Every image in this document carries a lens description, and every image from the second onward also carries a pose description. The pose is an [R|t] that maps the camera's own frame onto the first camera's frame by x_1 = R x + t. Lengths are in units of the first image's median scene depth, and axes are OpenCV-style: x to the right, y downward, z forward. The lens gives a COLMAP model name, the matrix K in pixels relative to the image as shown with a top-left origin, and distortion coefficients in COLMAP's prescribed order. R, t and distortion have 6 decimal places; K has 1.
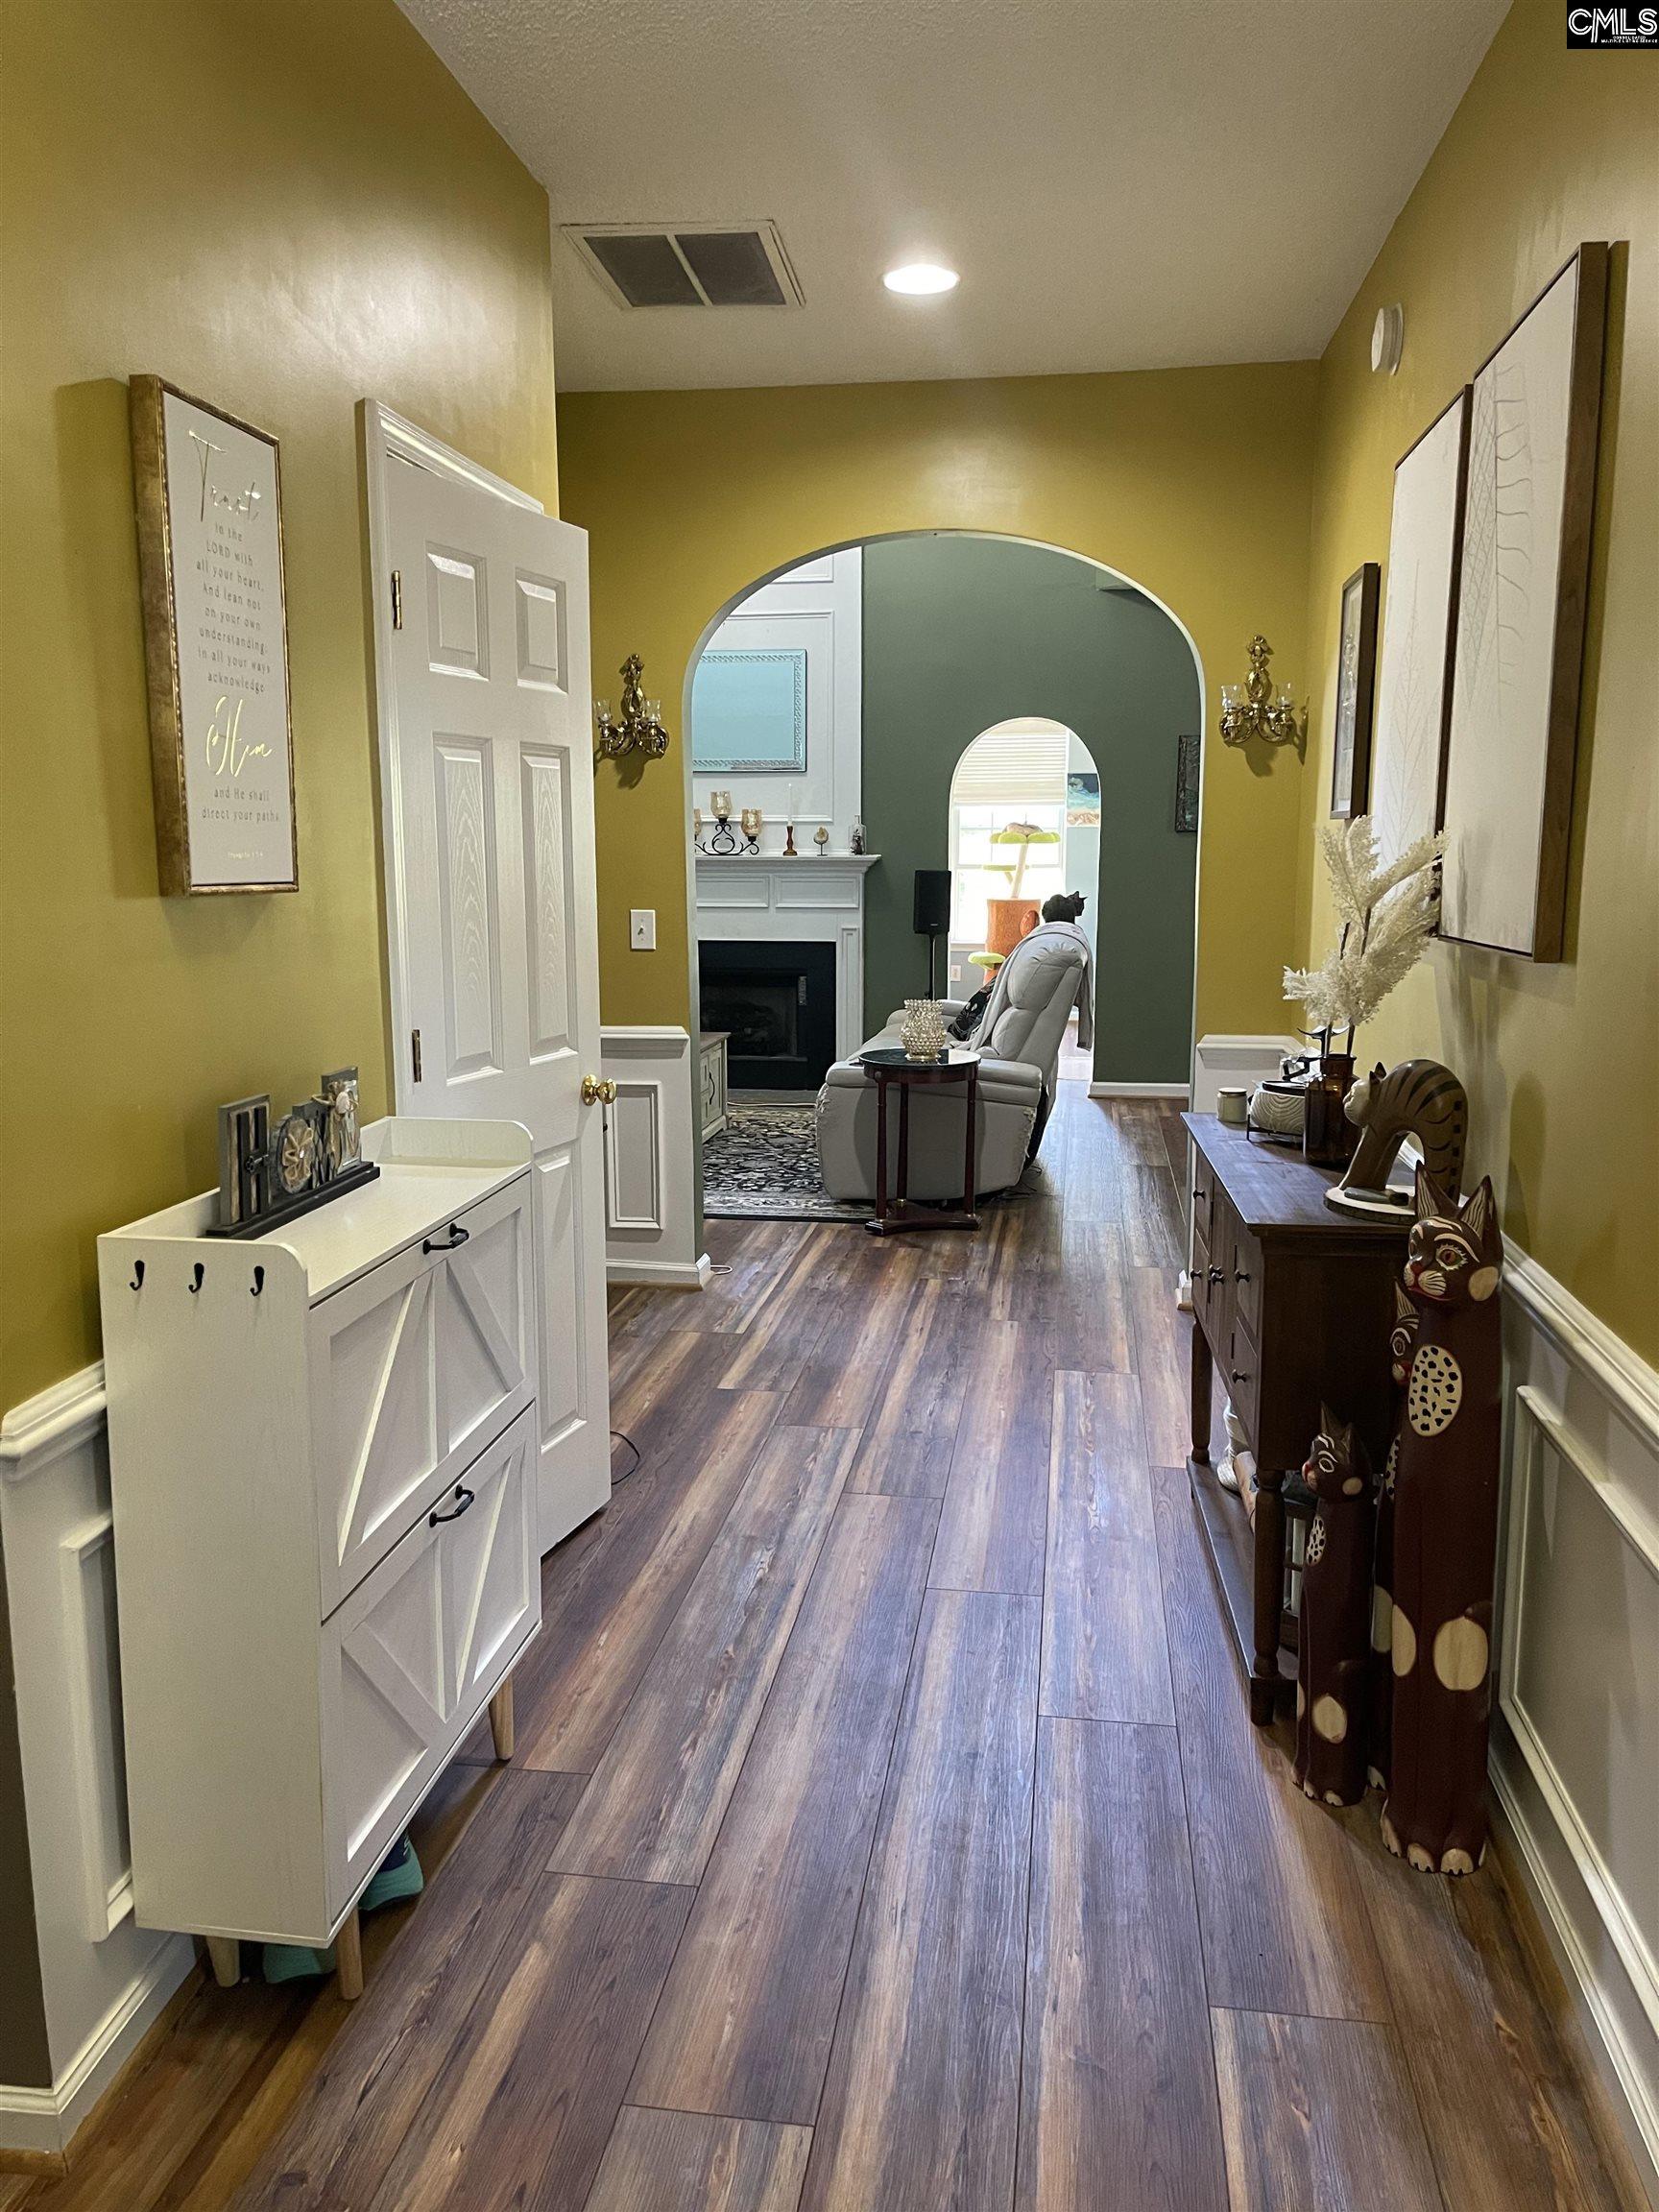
lens RADIAL K [[1643.1, 0, 826.7], [0, 1643.1, 1100.9], [0, 0, 1]] dist [0.028821, -0.013902]
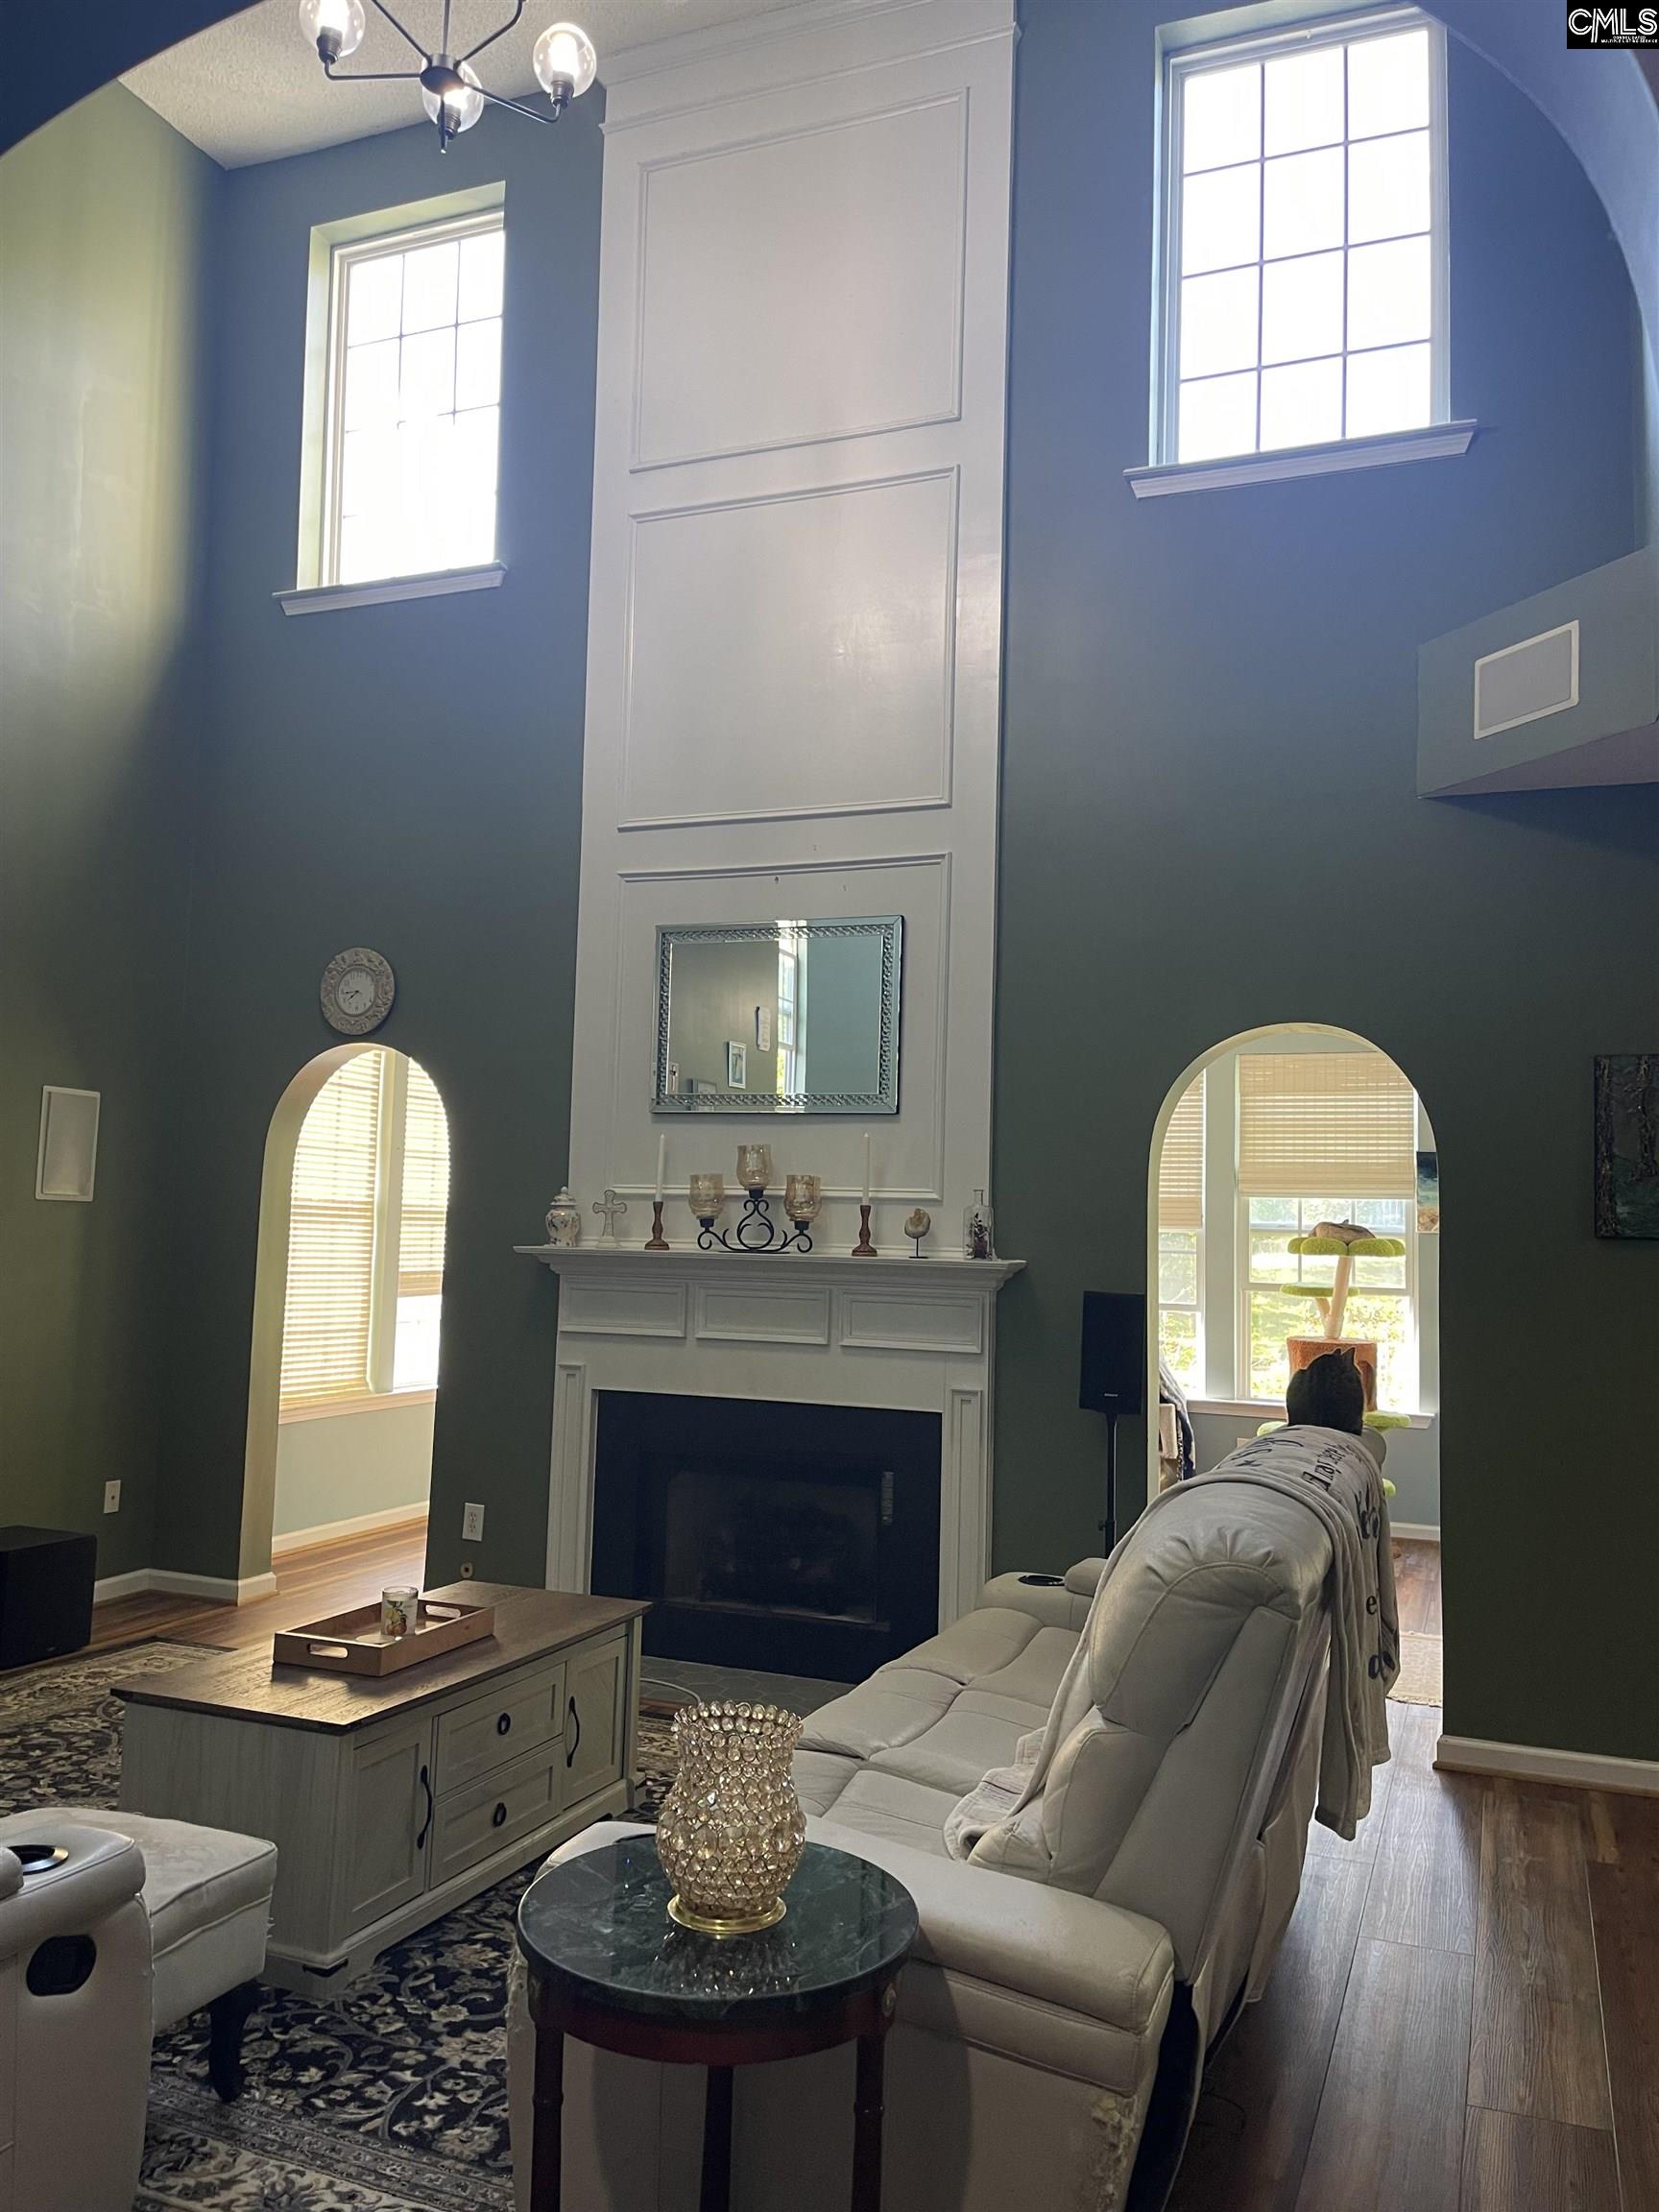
lens RADIAL K [[1643.1, 0, 831.6], [0, 1643.1, 1108.6], [0, 0, 1]] dist [0.028821, -0.013902]
pose [[0.973761, 0.009665, -0.227366, 0.095033], [-0.064108, 0.970285, -0.233318, -0.065443], [0.218355, 0.241772, 0.945446, 0.447708]]
